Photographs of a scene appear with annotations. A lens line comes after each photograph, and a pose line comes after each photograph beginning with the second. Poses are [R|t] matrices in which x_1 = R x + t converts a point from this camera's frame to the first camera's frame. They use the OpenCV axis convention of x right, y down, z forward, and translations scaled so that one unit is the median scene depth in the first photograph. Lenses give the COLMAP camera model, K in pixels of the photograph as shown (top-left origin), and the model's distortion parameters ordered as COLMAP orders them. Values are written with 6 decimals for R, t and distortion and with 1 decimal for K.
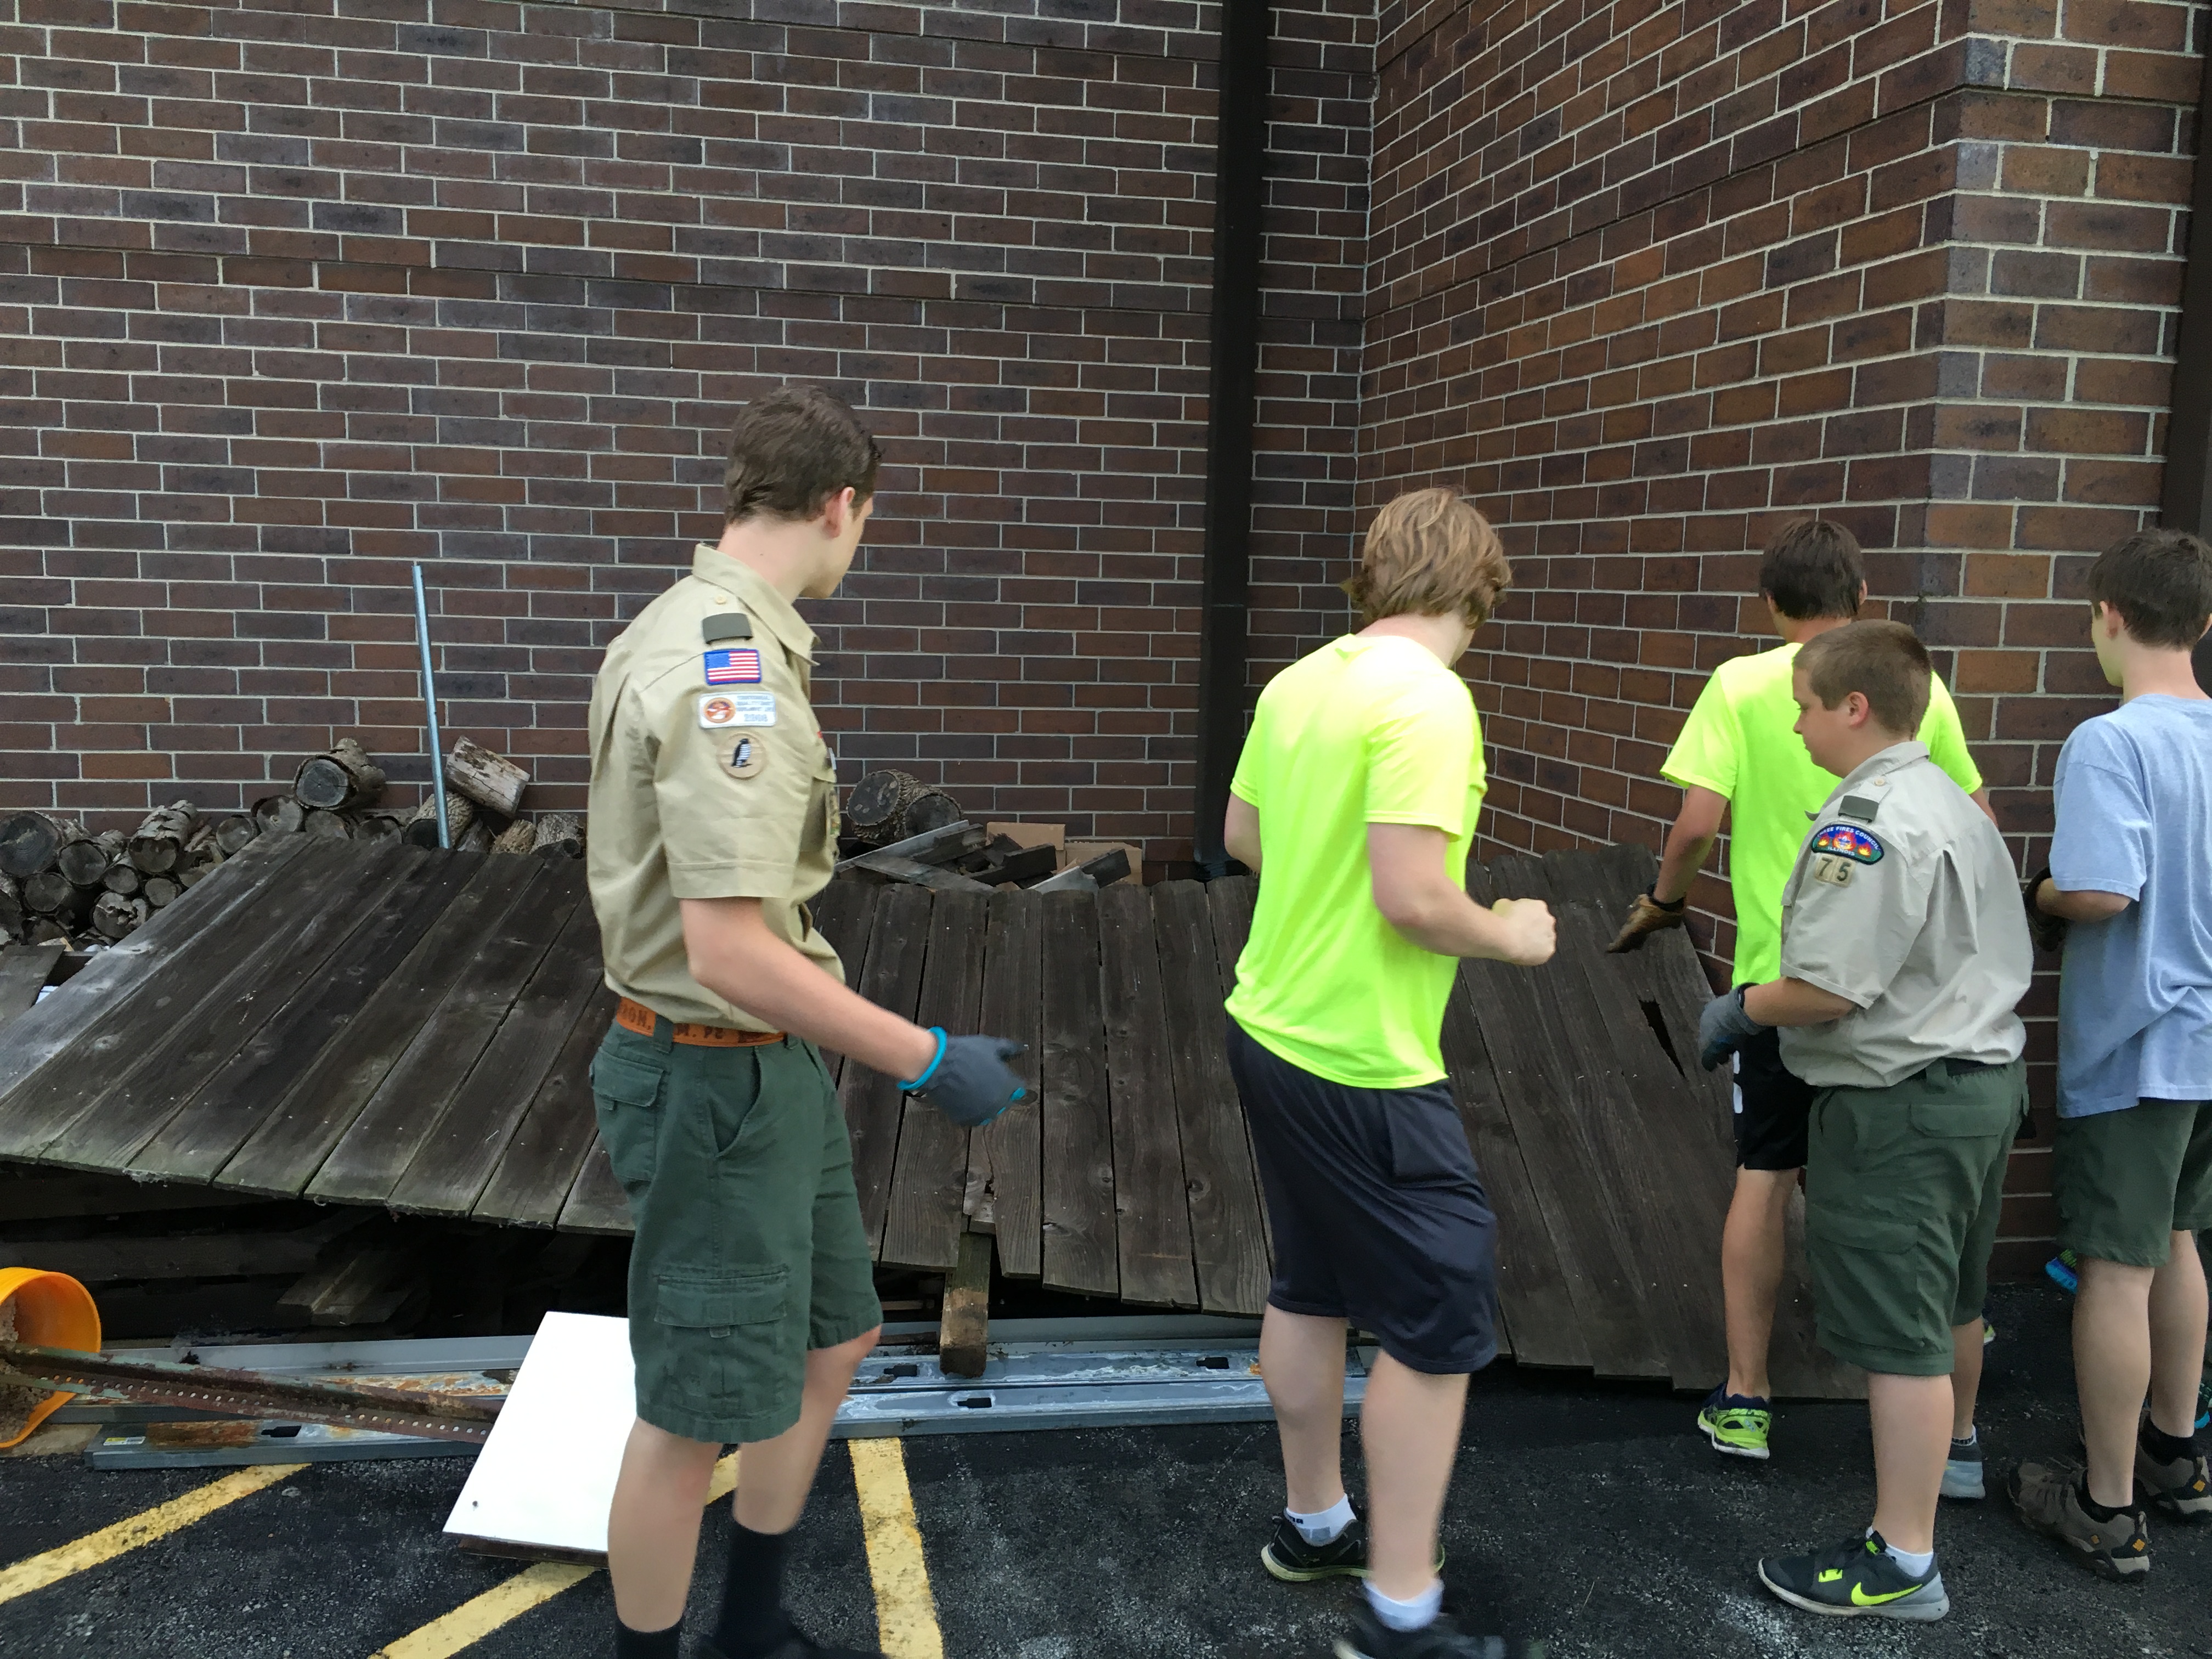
lens RADIAL K [[1859.4, 0, 1102.3], [0, 1859.4, 839.2], [0, 0, 1]] dist [0.080324, -0.105183]
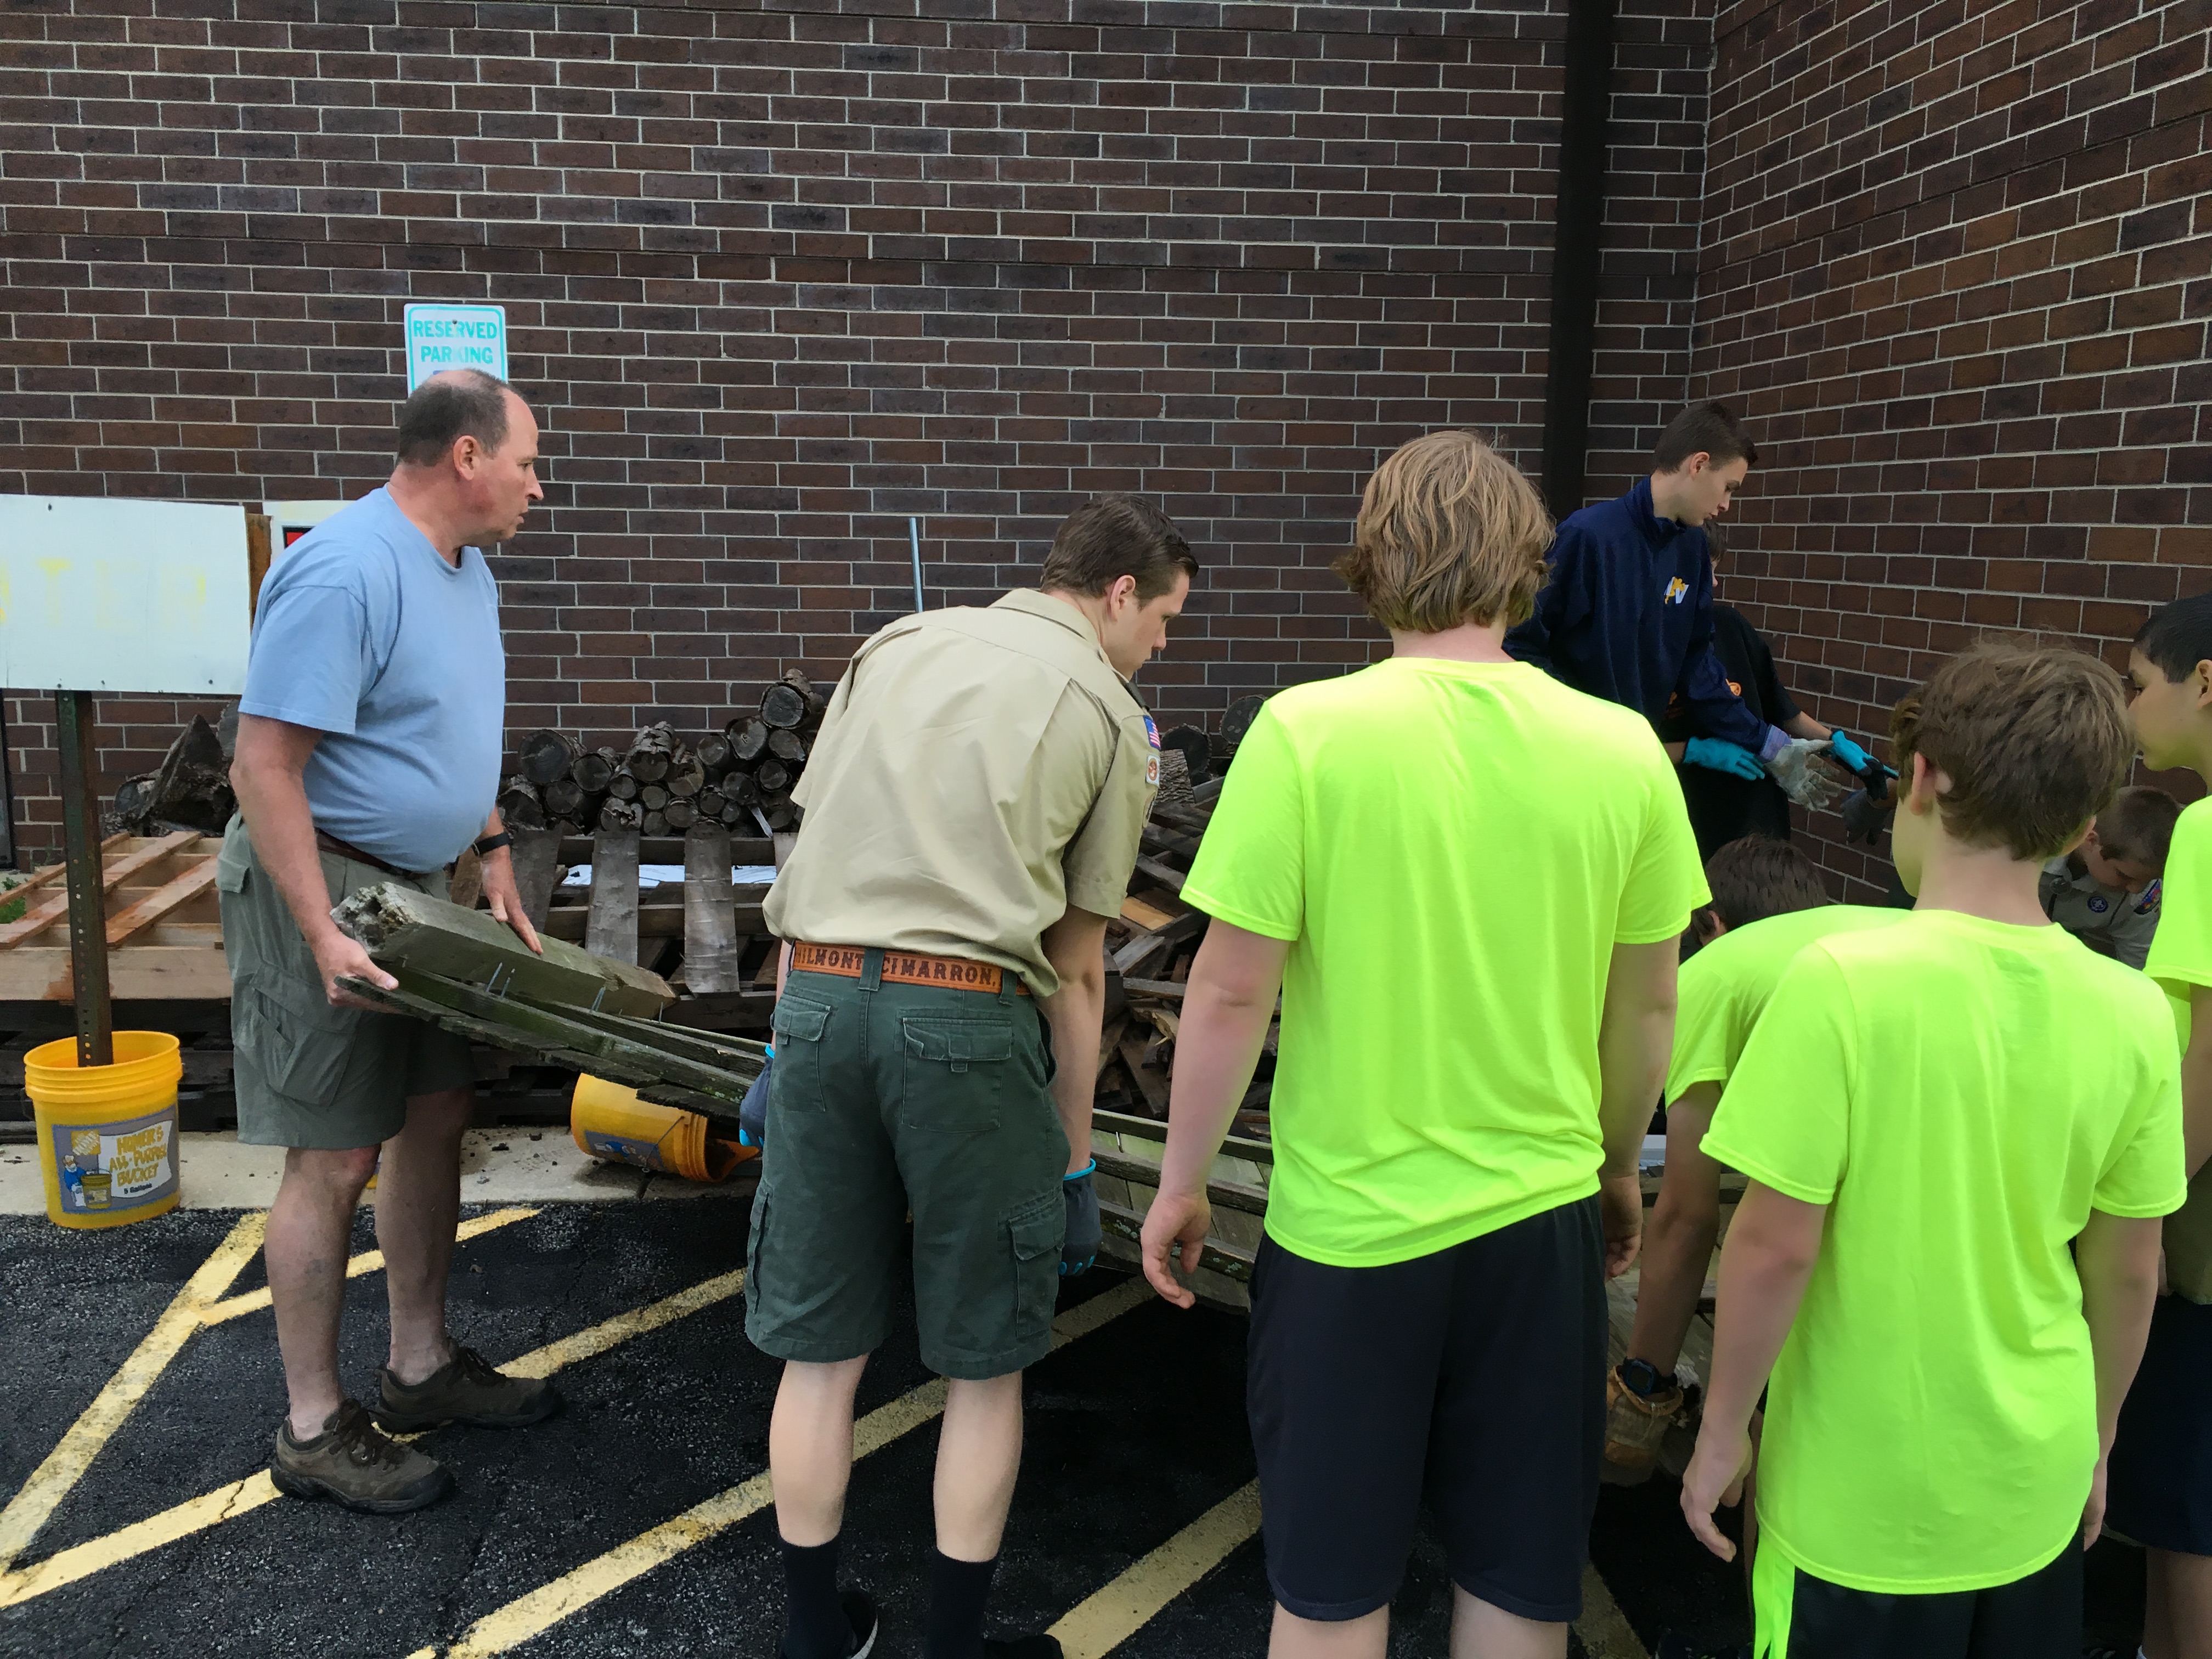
lens RADIAL K [[1859.4, 0, 1102.3], [0, 1859.4, 839.2], [0, 0, 1]] dist [0.080324, -0.105183]
pose [[0.992948, 0.007603, -0.118303, -0.075970], [-0.004297, 0.999594, 0.028173, 0.018922], [0.118469, -0.027466, 0.992578, -0.131833]]
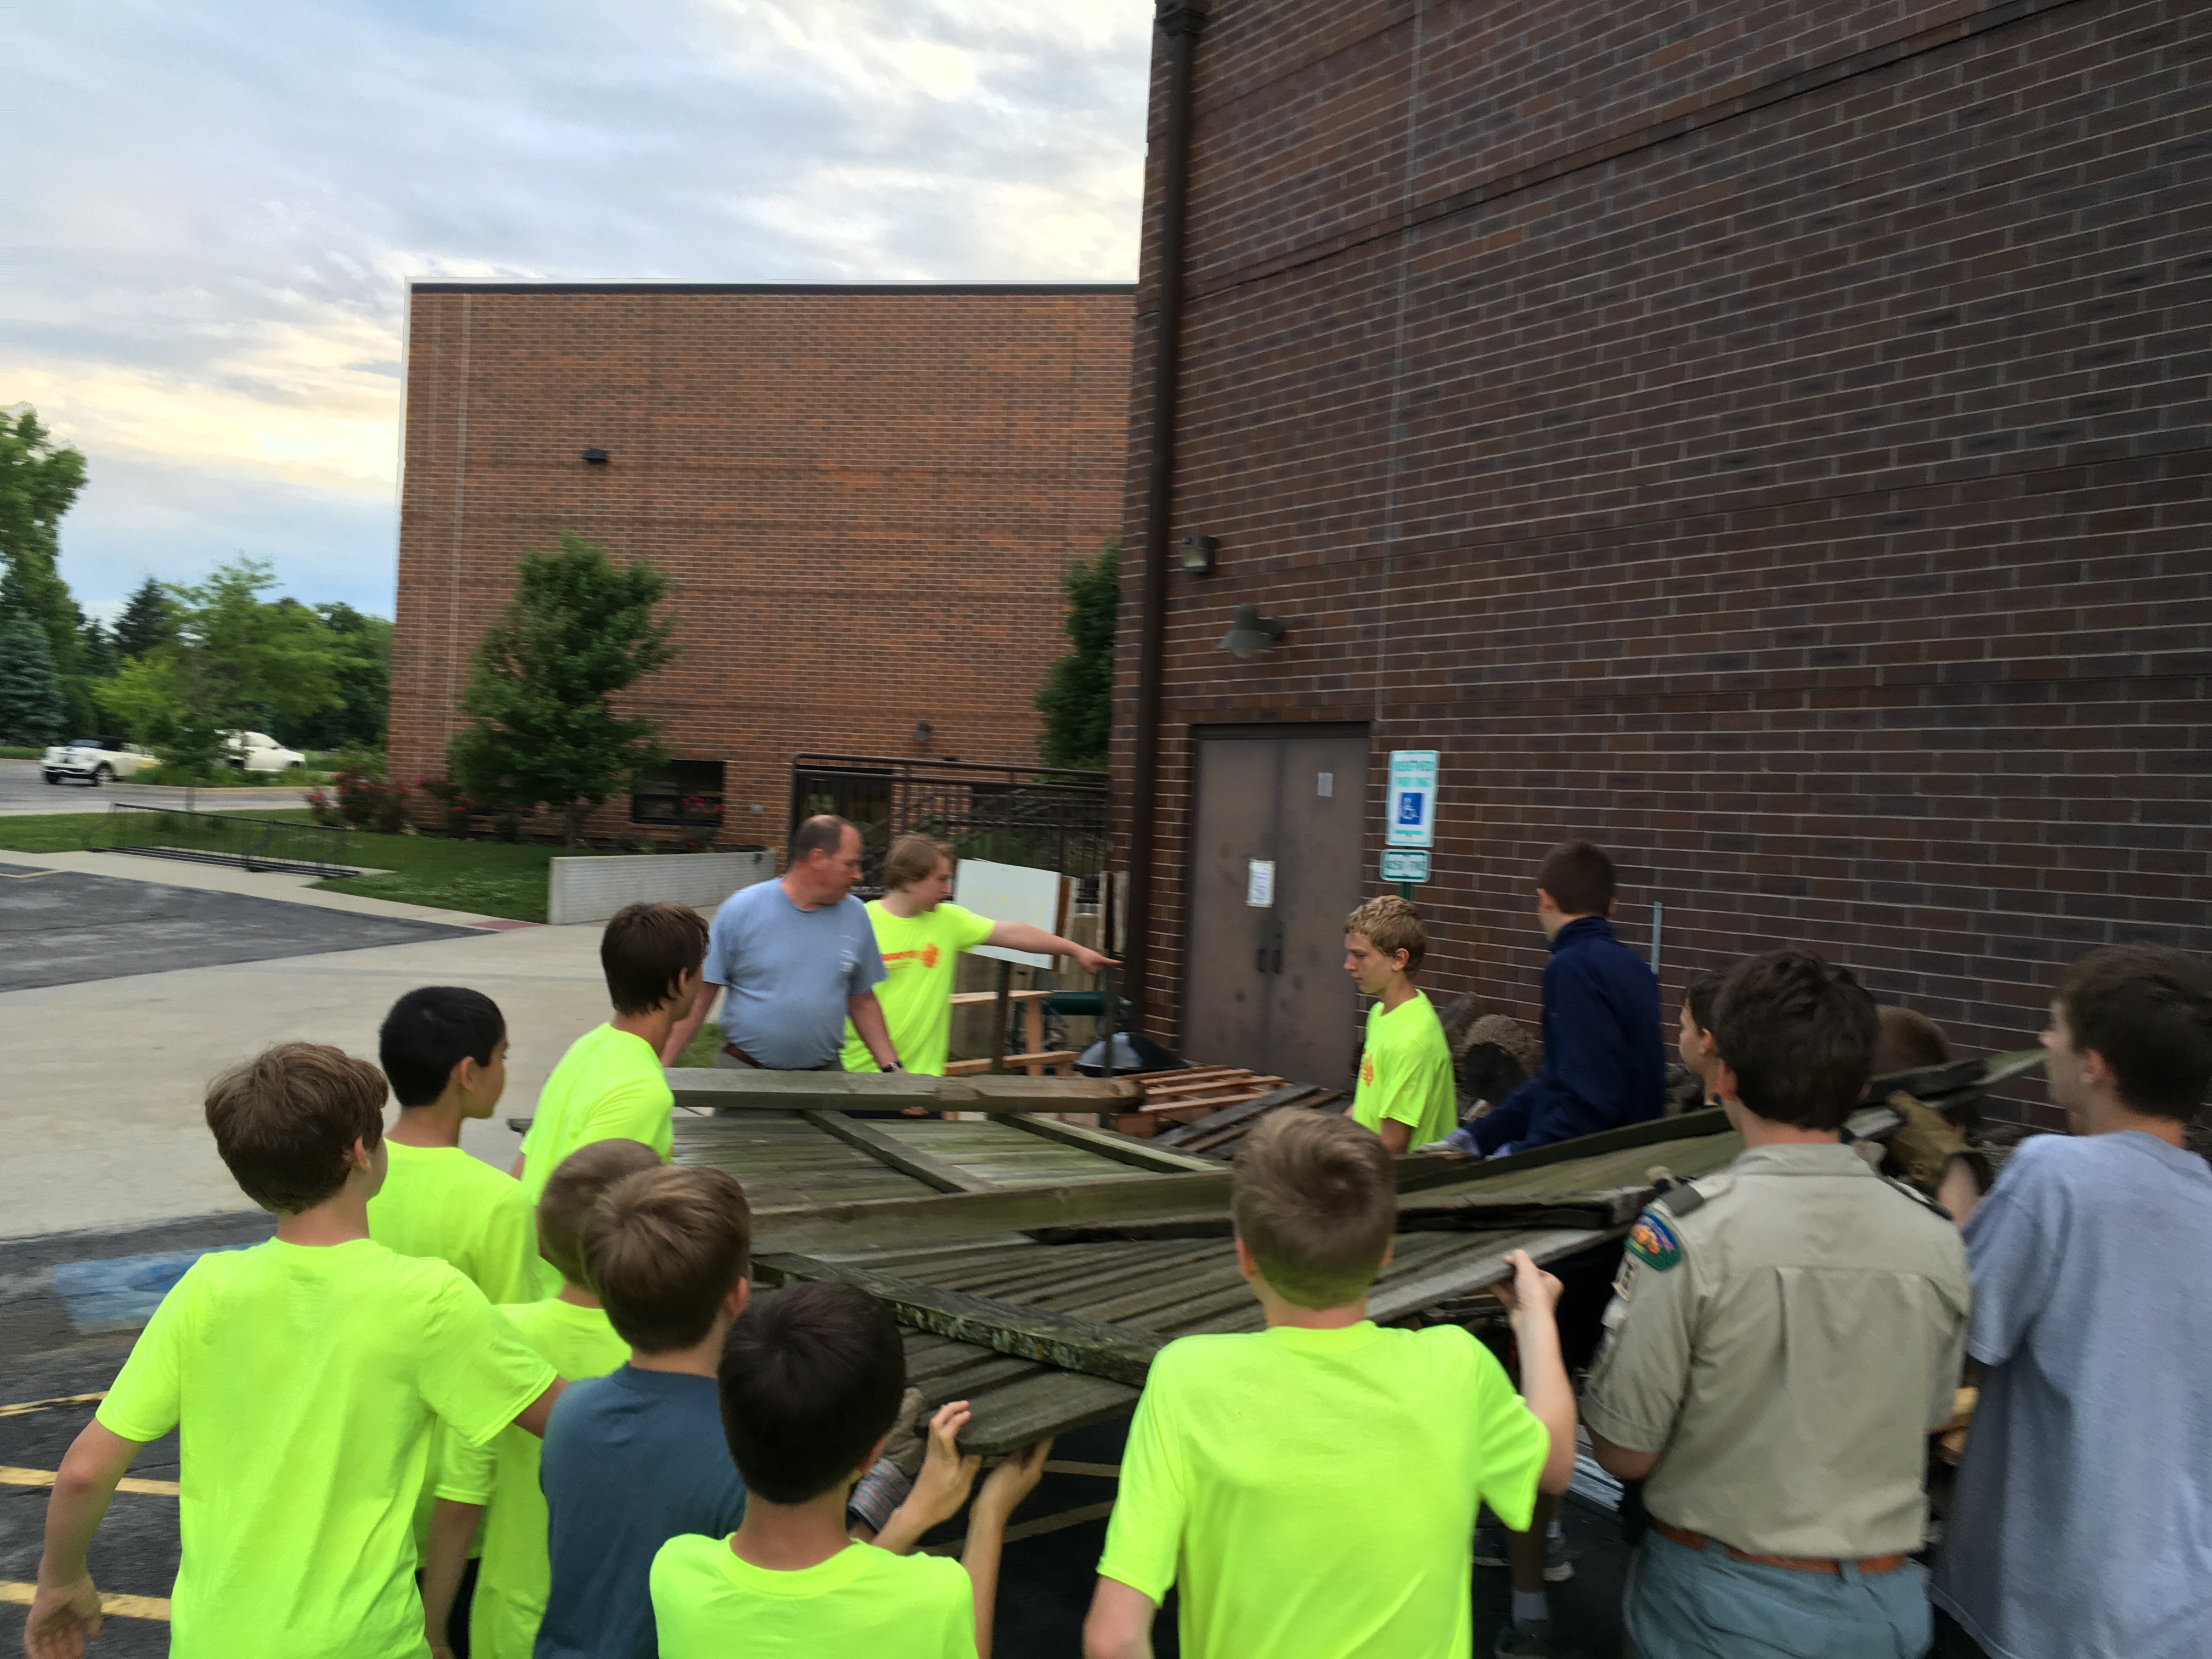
lens RADIAL K [[1875.6, 0, 1095.9], [0, 1875.6, 862.6], [0, 0, 1]] dist [0.066964, -0.067453]
pose [[0.384498, 0.014673, -0.923009, 0.670512], [-0.167979, 0.984292, -0.054327, -0.015025], [0.907714, 0.175935, 0.380923, 0.009555]]
